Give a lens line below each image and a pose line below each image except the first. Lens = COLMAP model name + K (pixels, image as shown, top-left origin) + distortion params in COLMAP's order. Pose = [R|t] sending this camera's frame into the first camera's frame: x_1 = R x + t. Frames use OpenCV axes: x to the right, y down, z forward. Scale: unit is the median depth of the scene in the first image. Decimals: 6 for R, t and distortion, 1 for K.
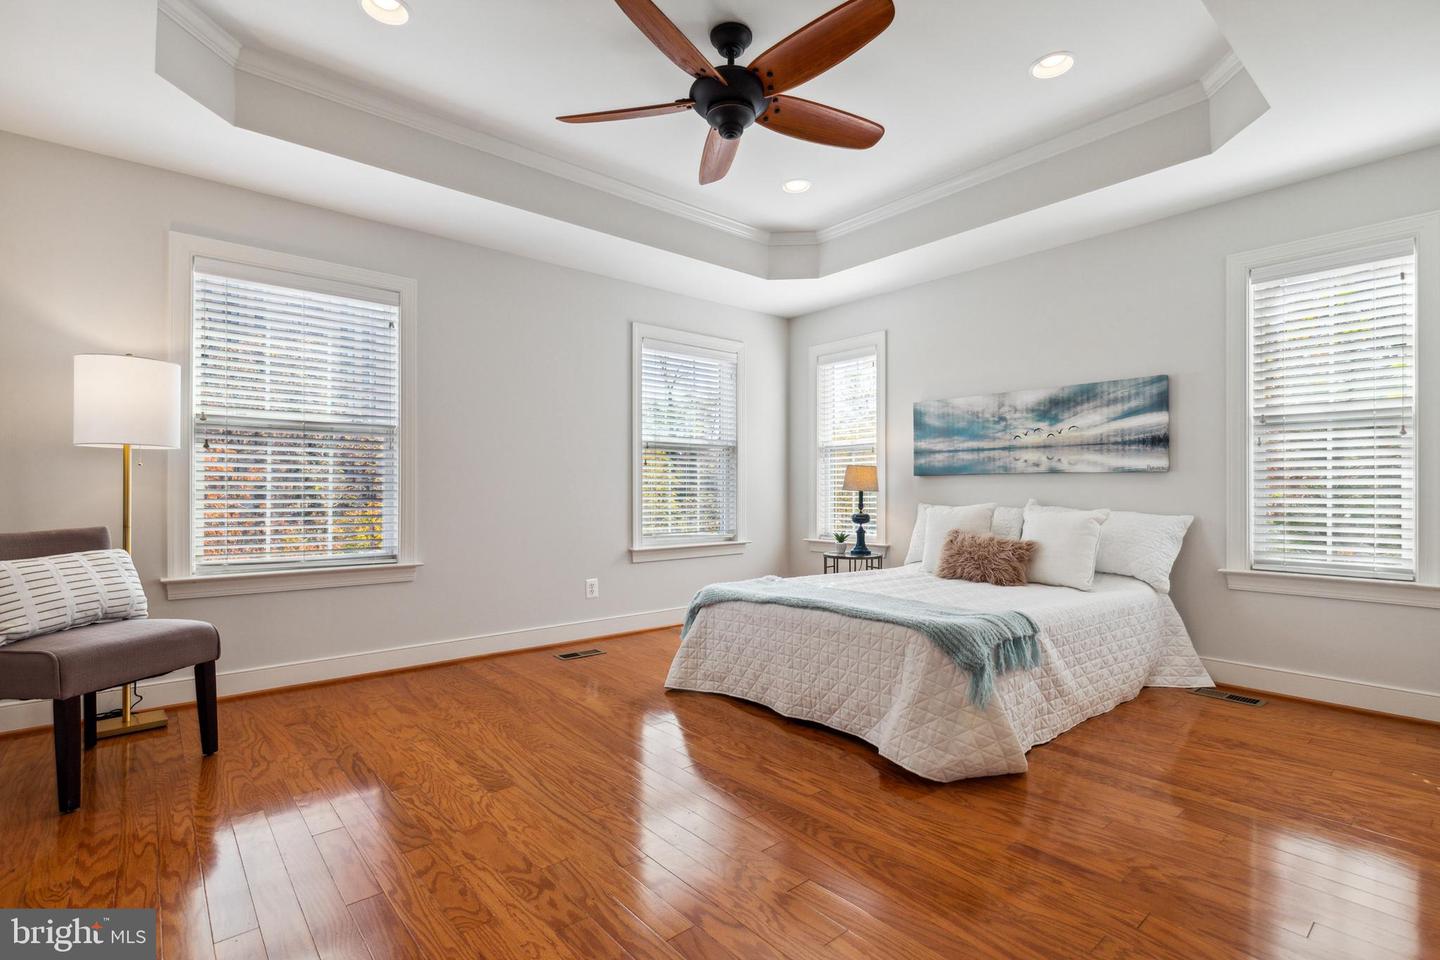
lens RADIAL K [[674.7, 0, 716.6], [0, 674.7, 485.4], [0, 0, 1]] dist [0.012565, -0.000128]
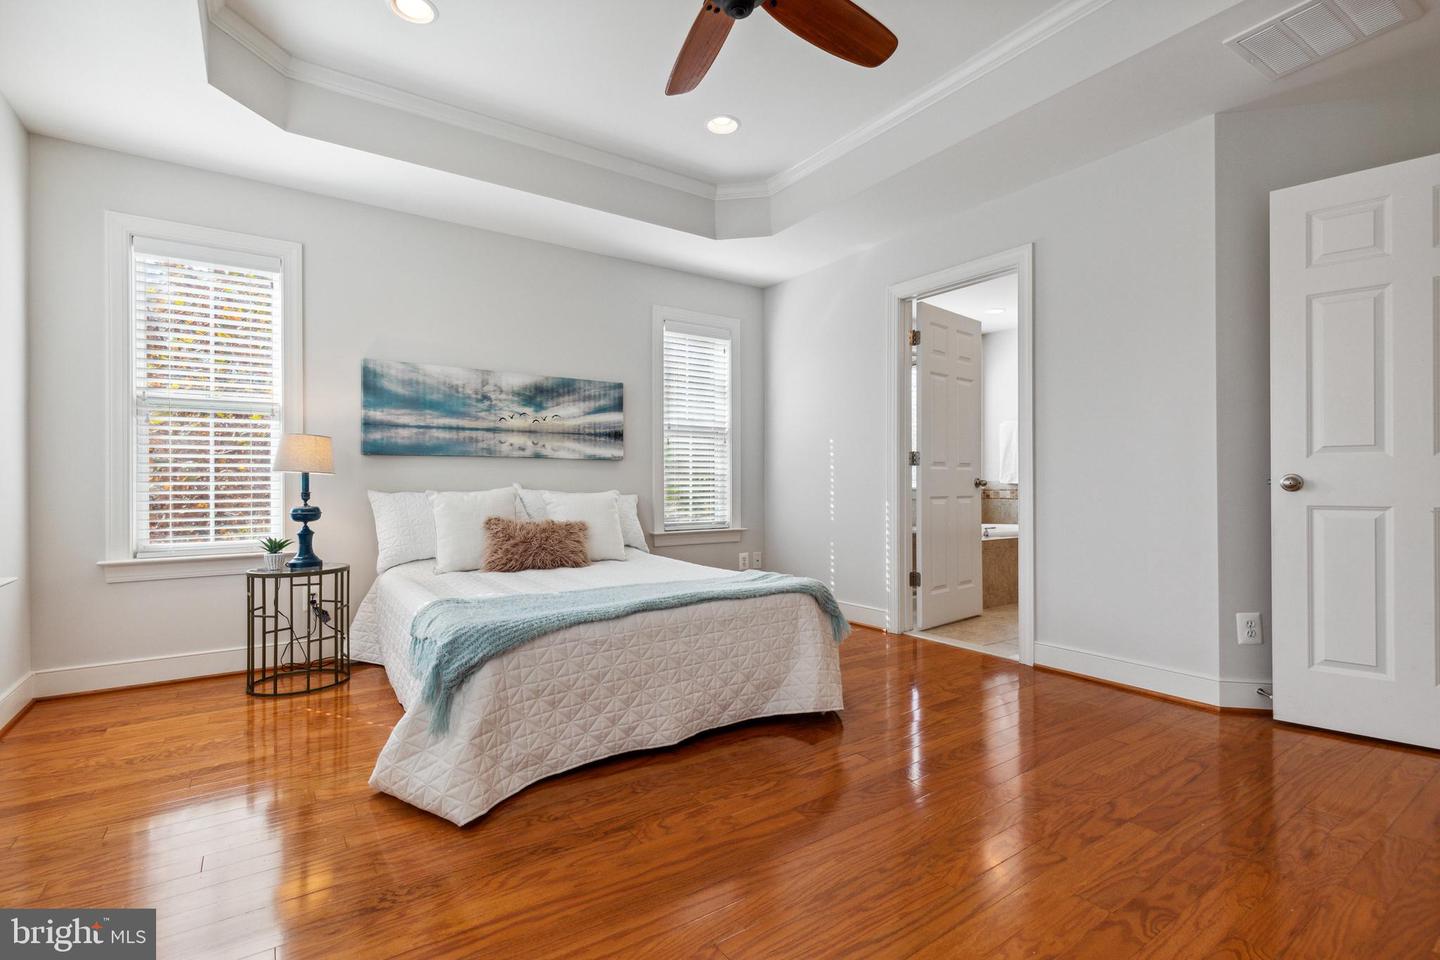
lens RADIAL K [[674.7, 0, 716.6], [0, 674.7, 485.4], [0, 0, 1]] dist [0.012565, -0.000128]
pose [[0.091977, -0.002647, 0.995758, -0.506572], [-0.004952, 0.999983, 0.003115, 0.019311], [-0.995749, -0.005218, 0.091962, 0.630098]]
